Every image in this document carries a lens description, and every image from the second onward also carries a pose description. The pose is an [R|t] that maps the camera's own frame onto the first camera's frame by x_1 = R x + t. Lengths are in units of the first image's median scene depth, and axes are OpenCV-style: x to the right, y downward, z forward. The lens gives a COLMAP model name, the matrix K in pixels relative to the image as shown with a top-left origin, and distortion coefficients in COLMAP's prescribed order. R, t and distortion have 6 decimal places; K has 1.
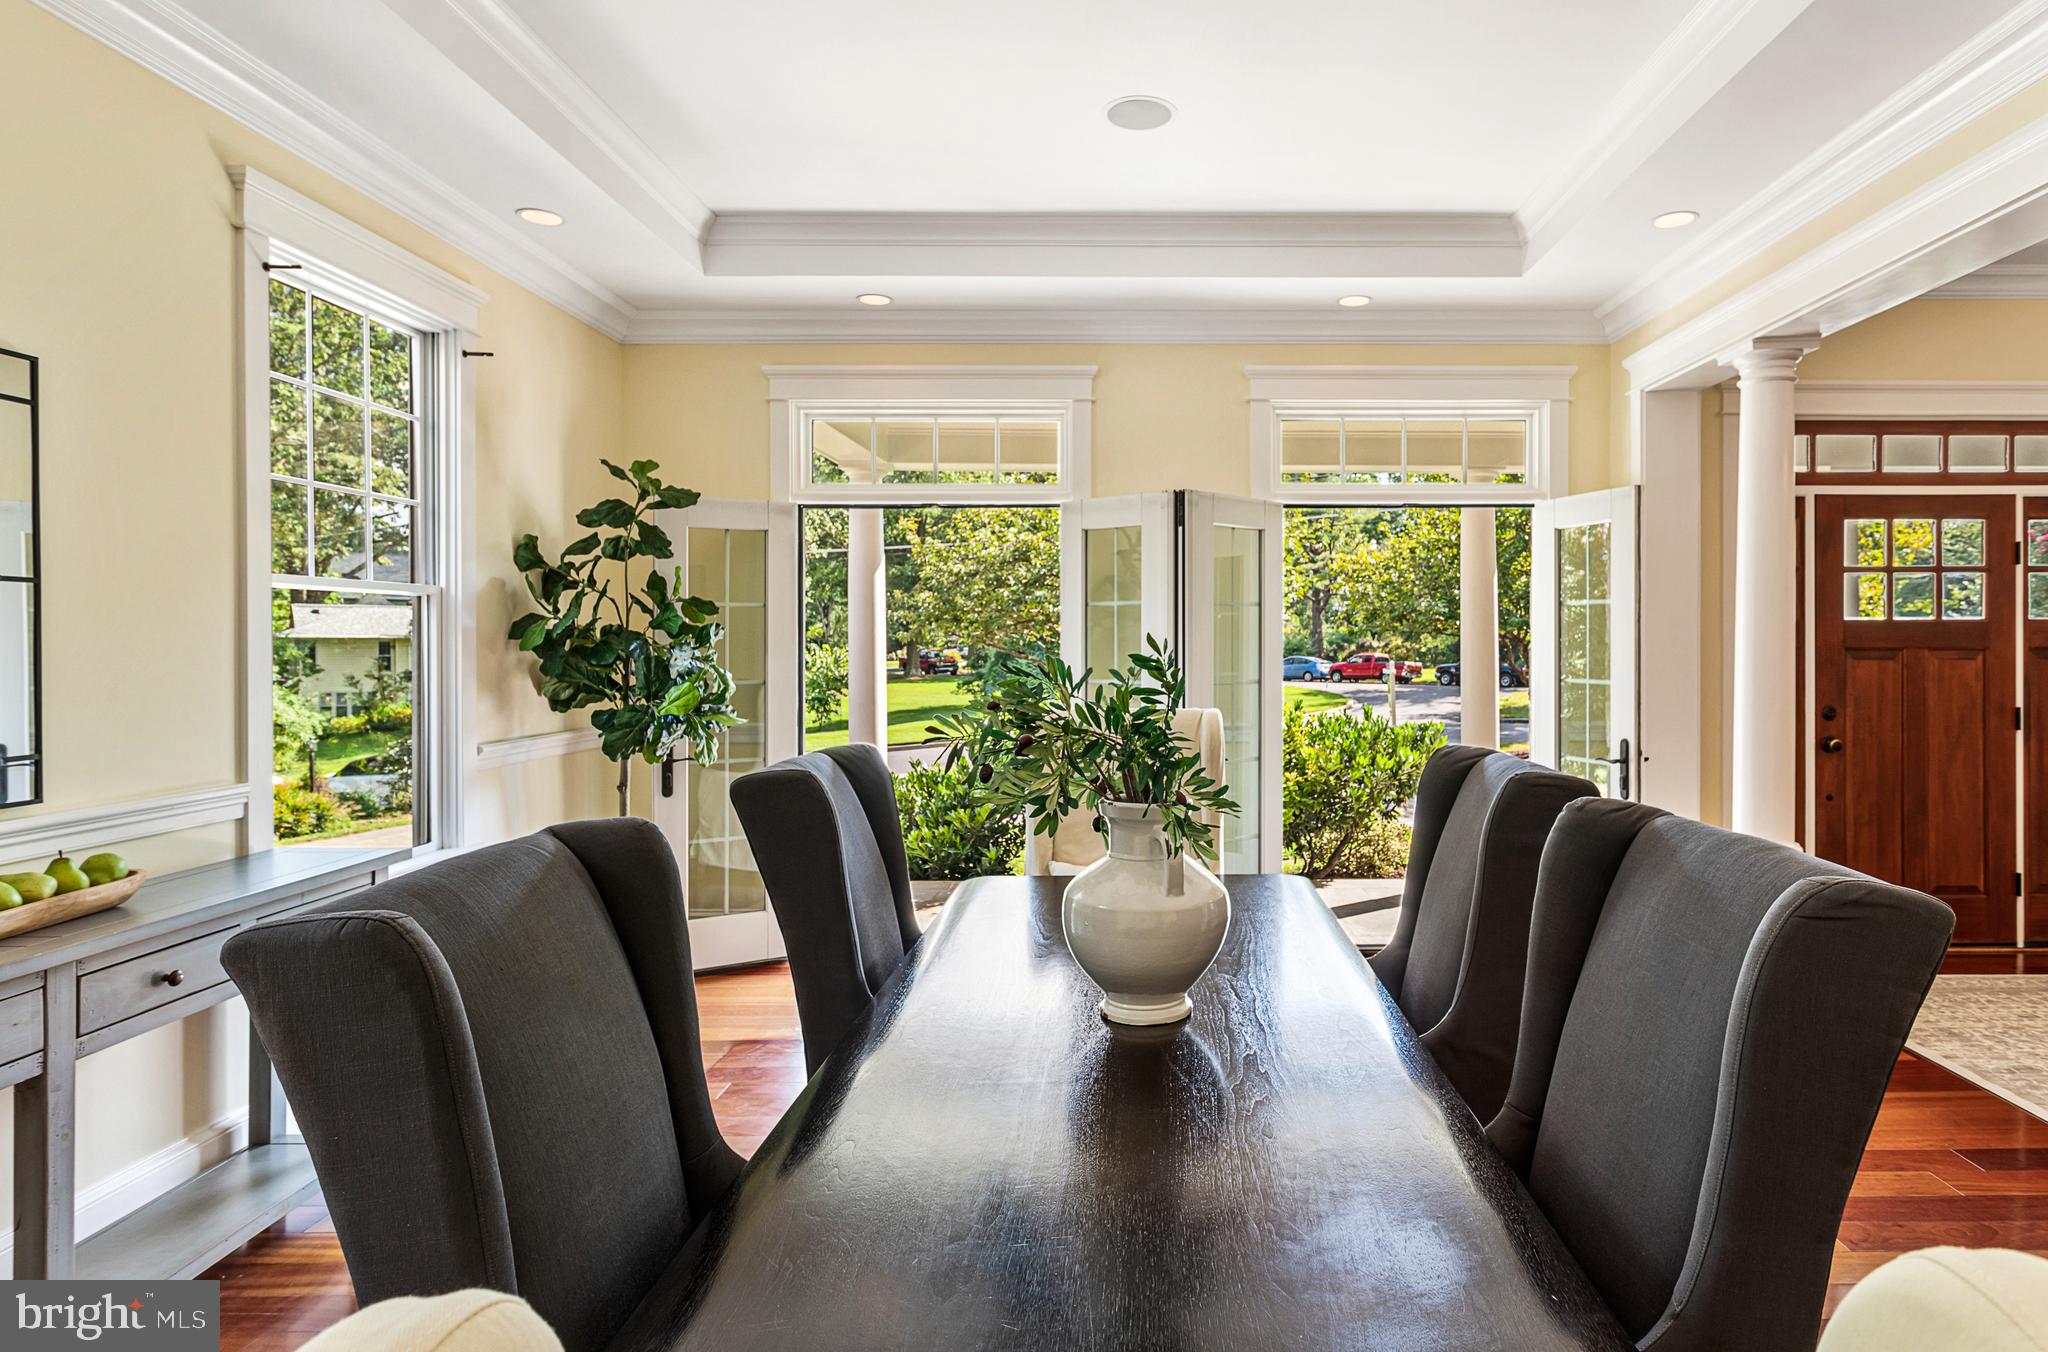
lens RADIAL K [[1117.9, 0, 1024.1], [0, 1117.9, 658.4], [0, 0, 1]] dist [0.015128, 0.000174]
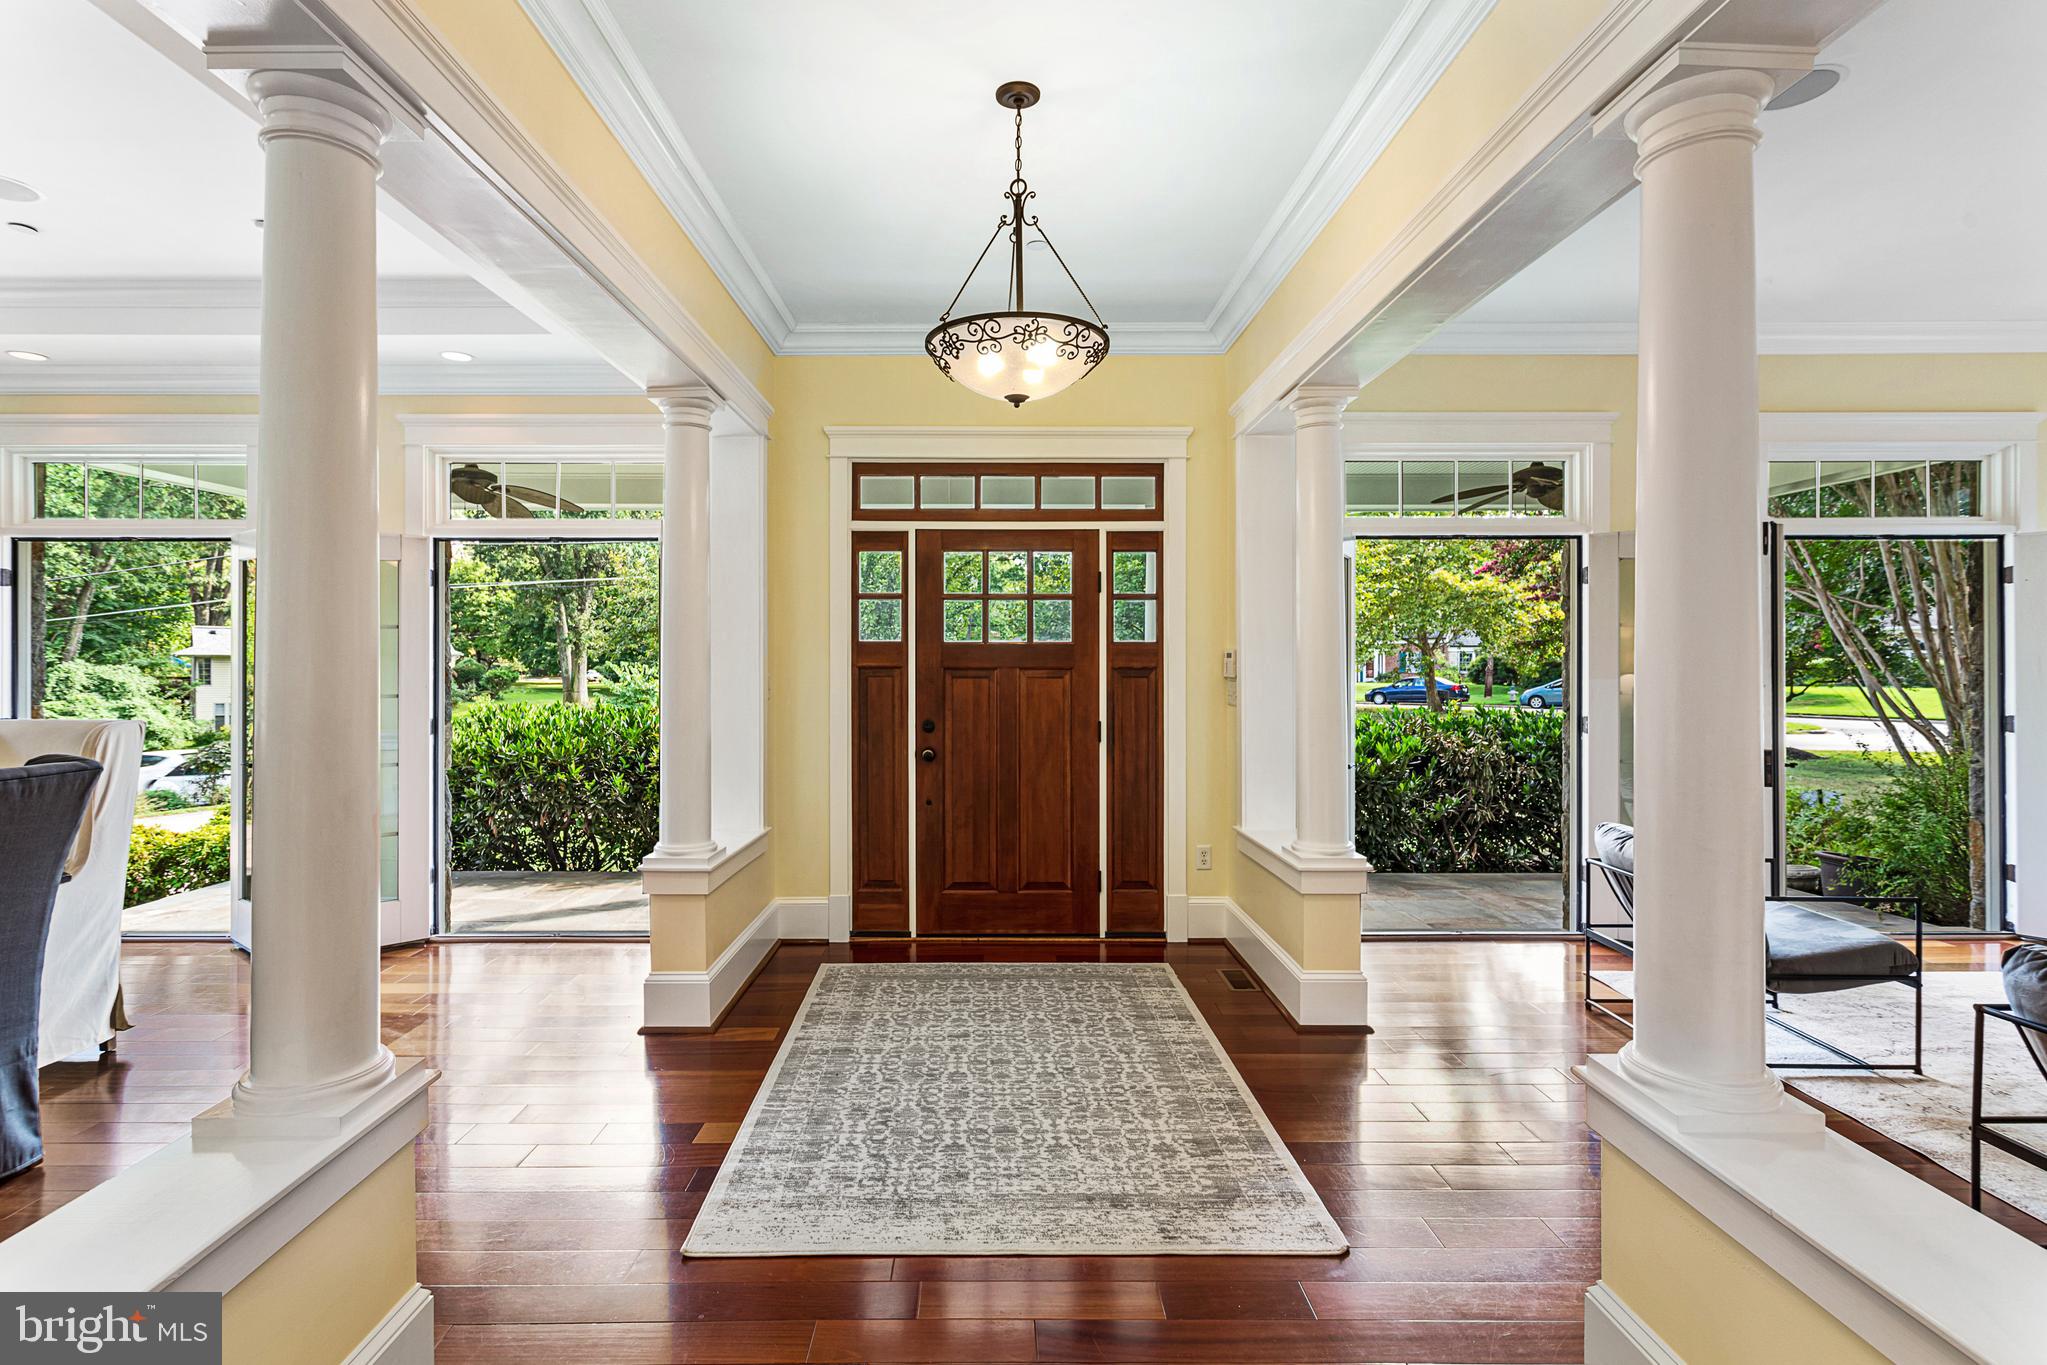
lens RADIAL K [[995.0, 0, 1027.2], [0, 995.0, 666.6], [0, 0, 1]] dist [0.002800, 0.001051]
pose [[0.999620, 0.002544, -0.027436, 0.834029], [-0.002768, 0.999963, -0.008125, -0.002289], [0.027415, 0.008198, 0.999591, 0.022537]]
